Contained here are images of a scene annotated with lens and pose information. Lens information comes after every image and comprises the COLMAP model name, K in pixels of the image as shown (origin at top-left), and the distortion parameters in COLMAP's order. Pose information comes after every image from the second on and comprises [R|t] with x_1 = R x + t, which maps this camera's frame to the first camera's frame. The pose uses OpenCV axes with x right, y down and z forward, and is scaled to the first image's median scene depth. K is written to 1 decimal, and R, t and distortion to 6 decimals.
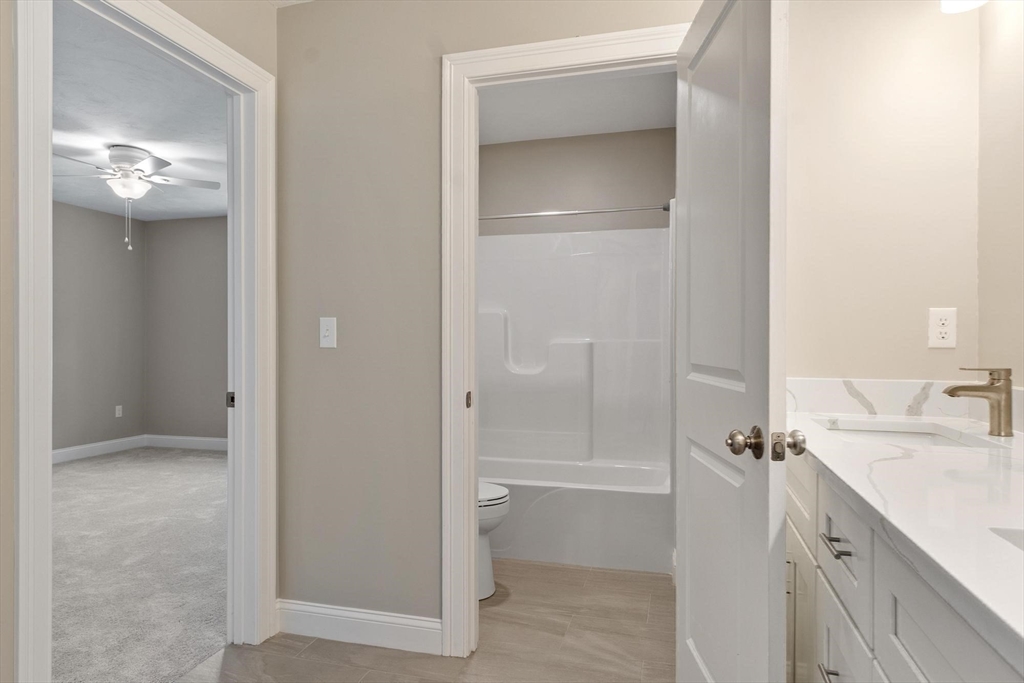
lens RADIAL K [[627.3, 0, 513.6], [0, 627.3, 344.8], [0, 0, 1]] dist [0.001886, 0.000412]
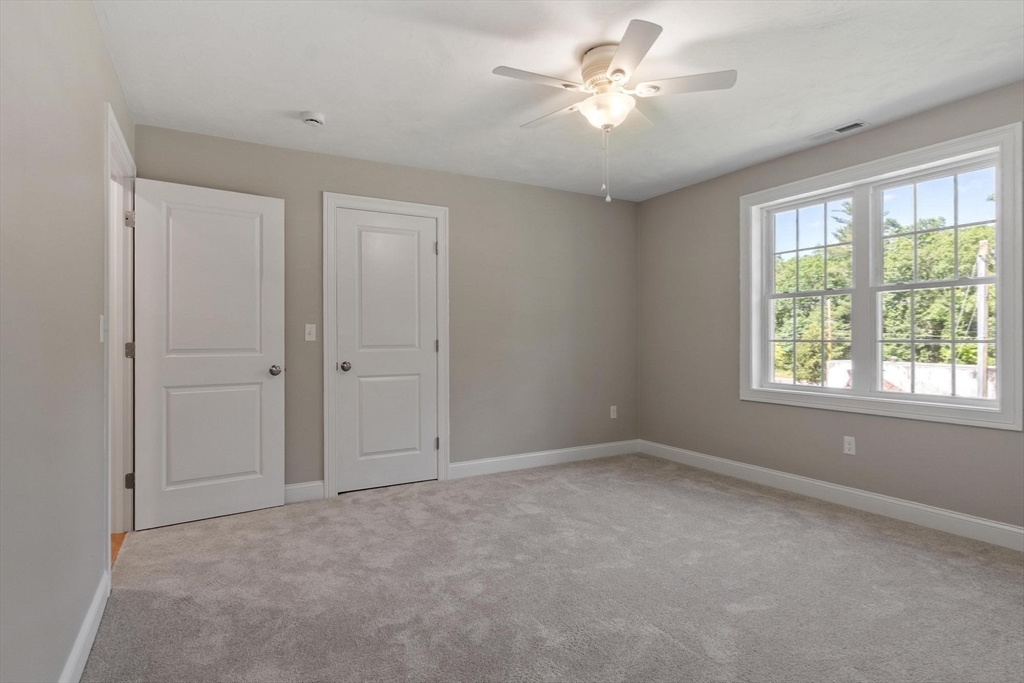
lens RADIAL K [[524.3, 0, 511.2], [0, 524.3, 339.7], [0, 0, 1]] dist [-0.001982, -0.000542]
pose [[0.706150, -0.002998, -0.708056, -0.200993], [0.003170, 0.999994, -0.001072, -0.000277], [0.708055, -0.001487, 0.706156, 0.372545]]
